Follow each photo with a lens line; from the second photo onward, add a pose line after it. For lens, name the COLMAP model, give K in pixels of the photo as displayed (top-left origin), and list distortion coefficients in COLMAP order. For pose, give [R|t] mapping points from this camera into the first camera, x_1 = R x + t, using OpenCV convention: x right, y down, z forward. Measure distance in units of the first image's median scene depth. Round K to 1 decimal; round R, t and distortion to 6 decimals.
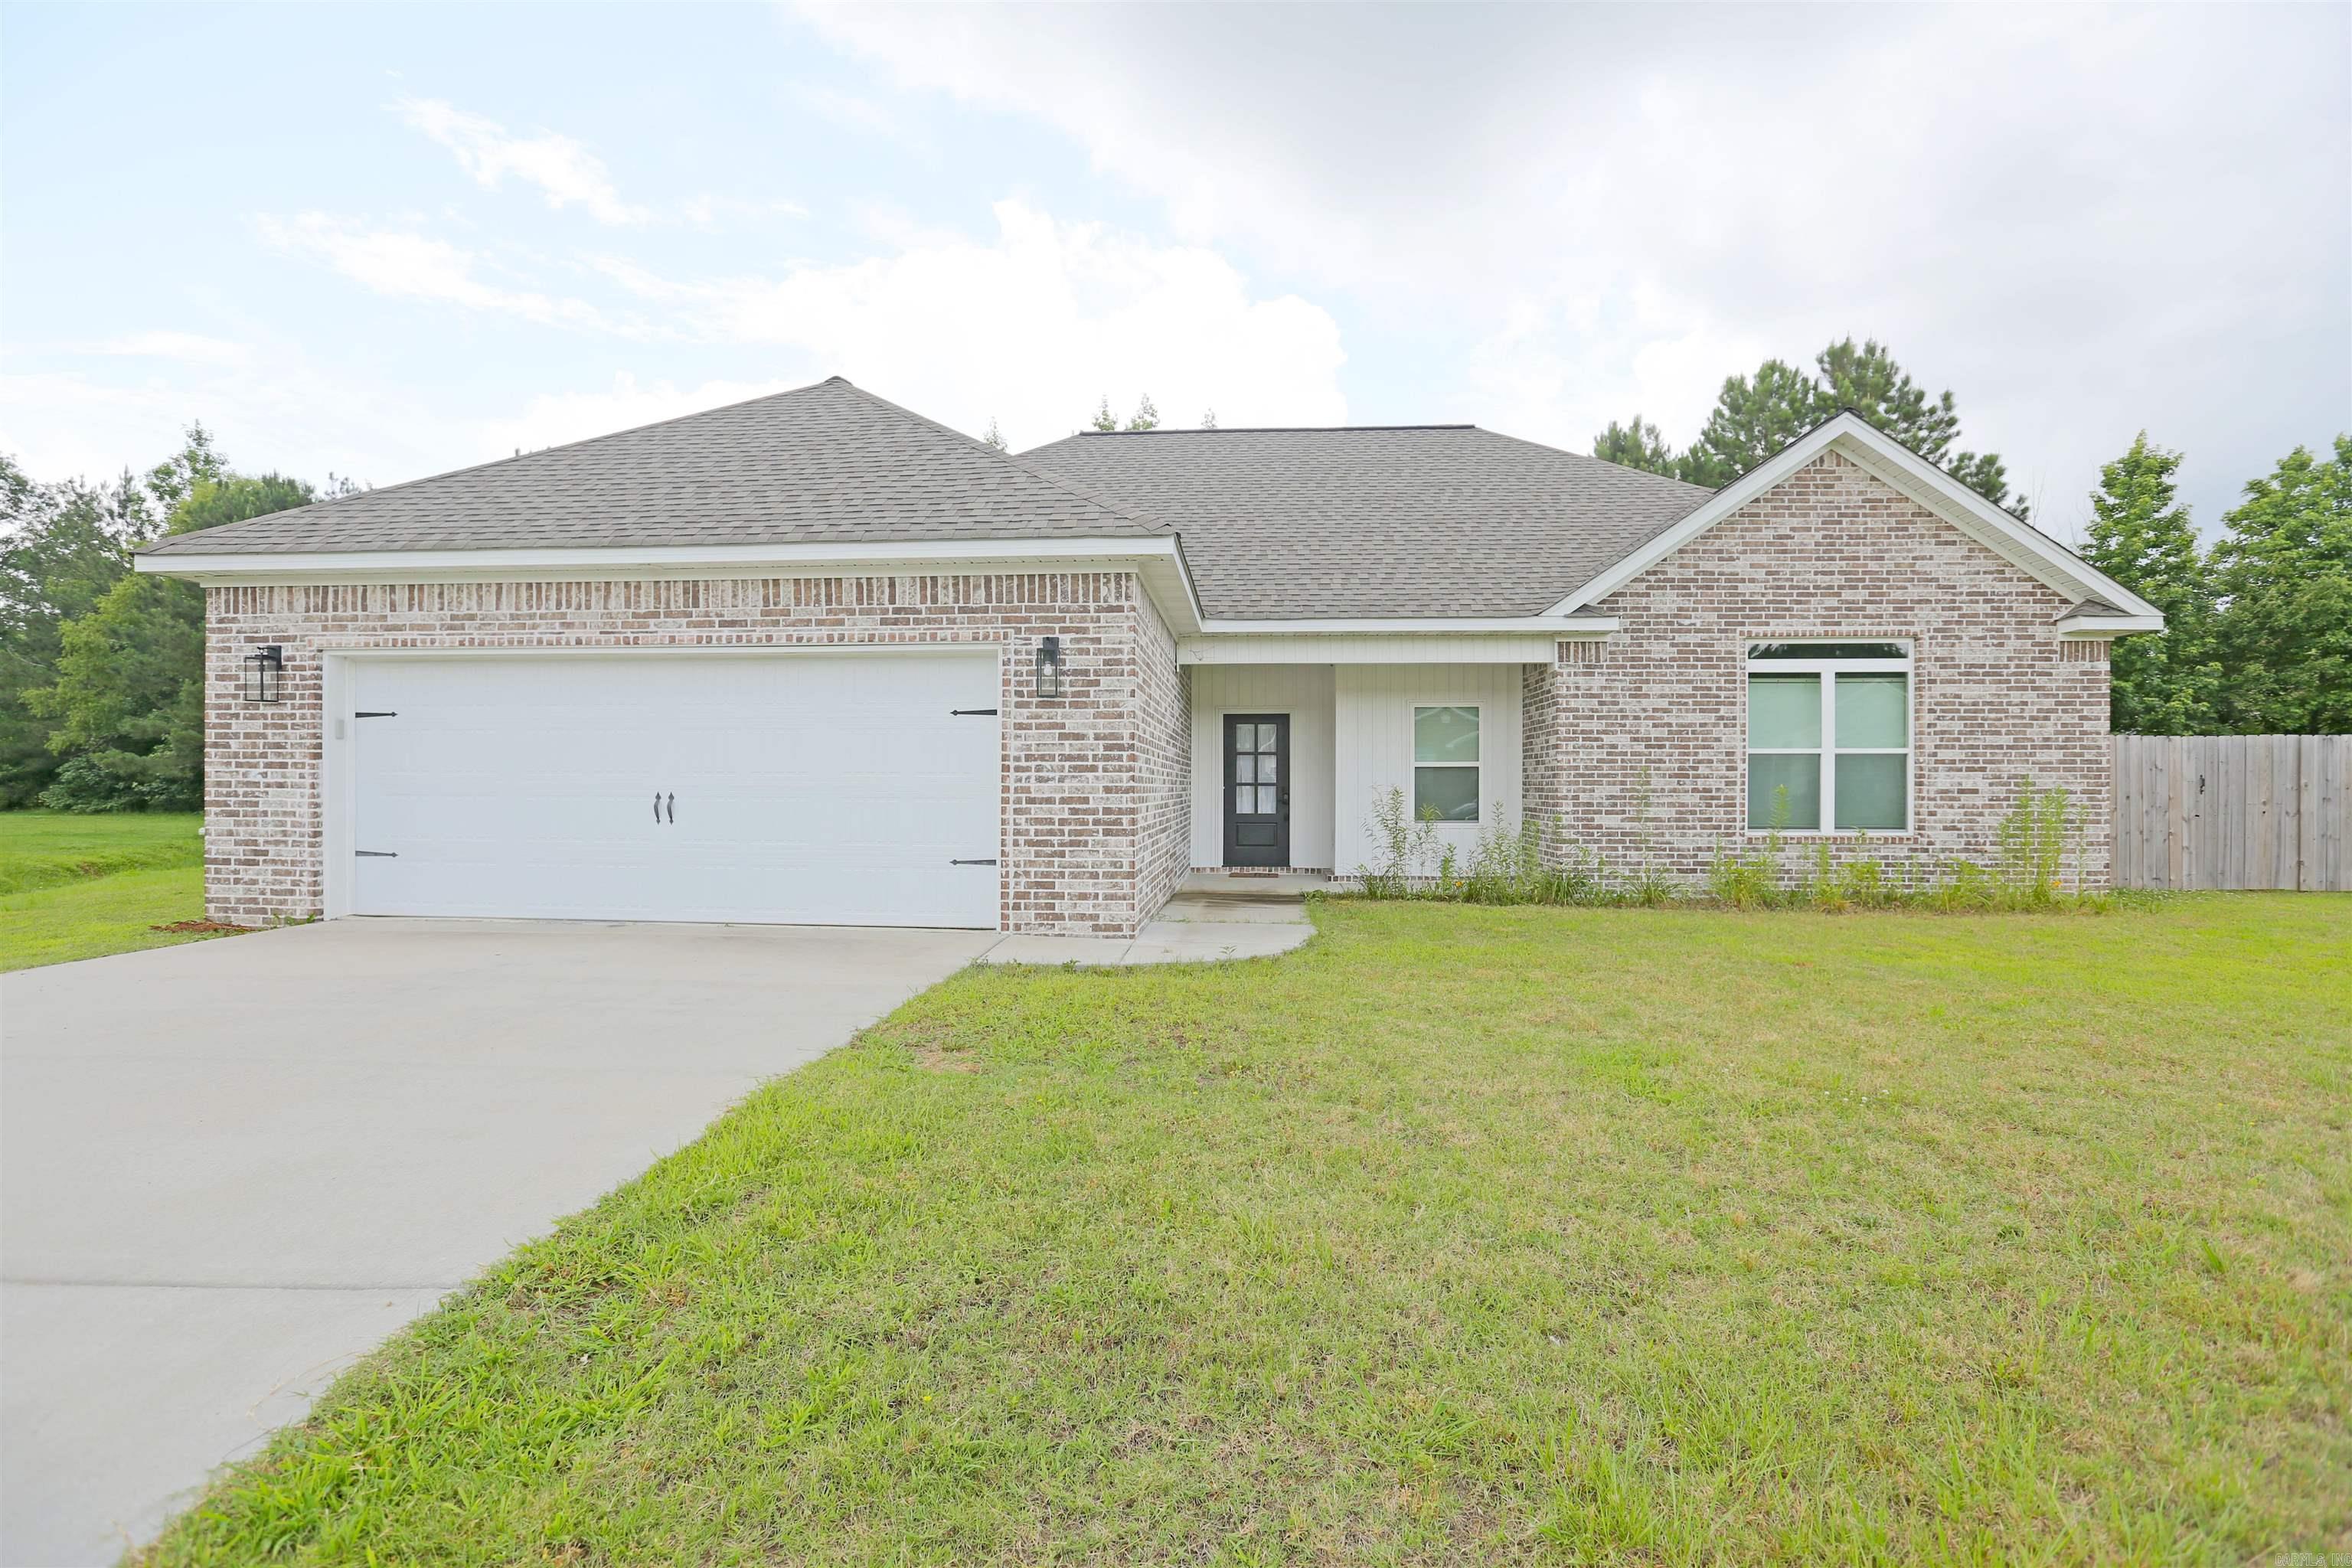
lens RADIAL K [[1129.8, 0, 1176.0], [0, 1129.8, 784.0], [0, 0, 1]] dist [-0.055548, 0.030849]
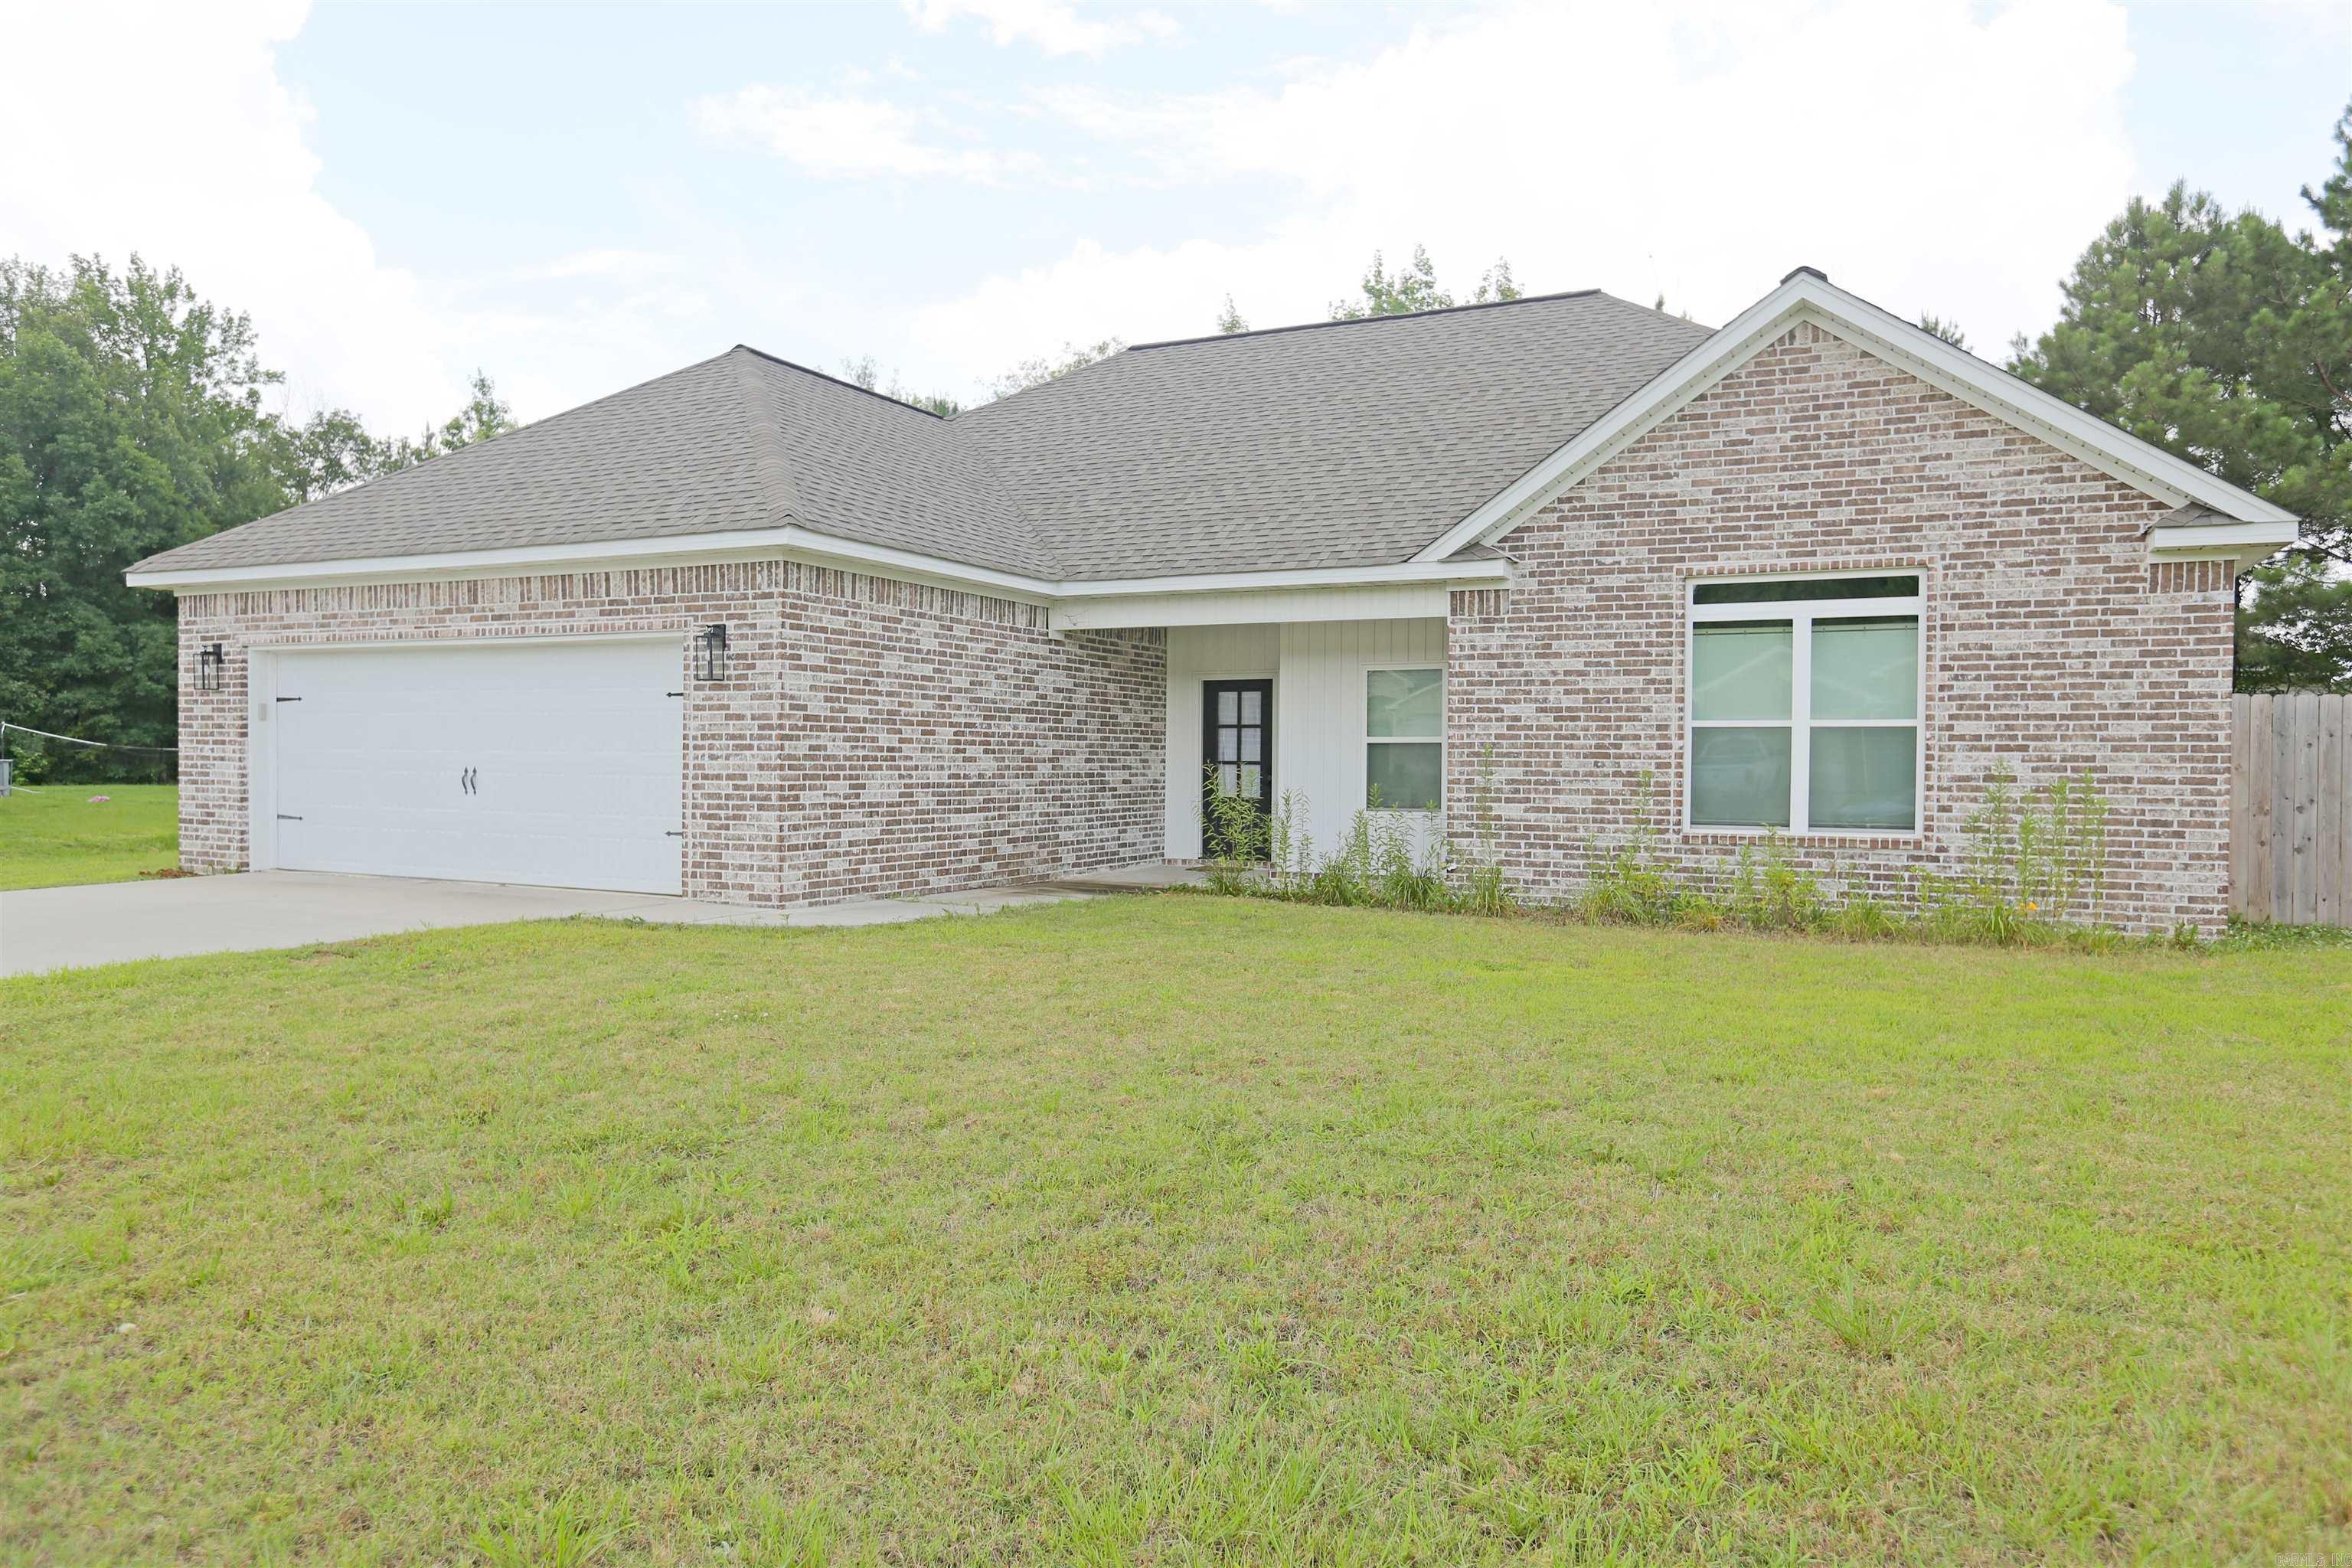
lens RADIAL K [[1627.8, 0, 1176.0], [0, 1627.8, 784.0], [0, 0, 1]] dist [-0.002886, 0.004543]
pose [[0.922543, 0.011181, -0.385733, 0.630972], [-0.005346, 0.999855, 0.016196, -0.004246], [0.385858, -0.012879, 0.922468, -0.182512]]
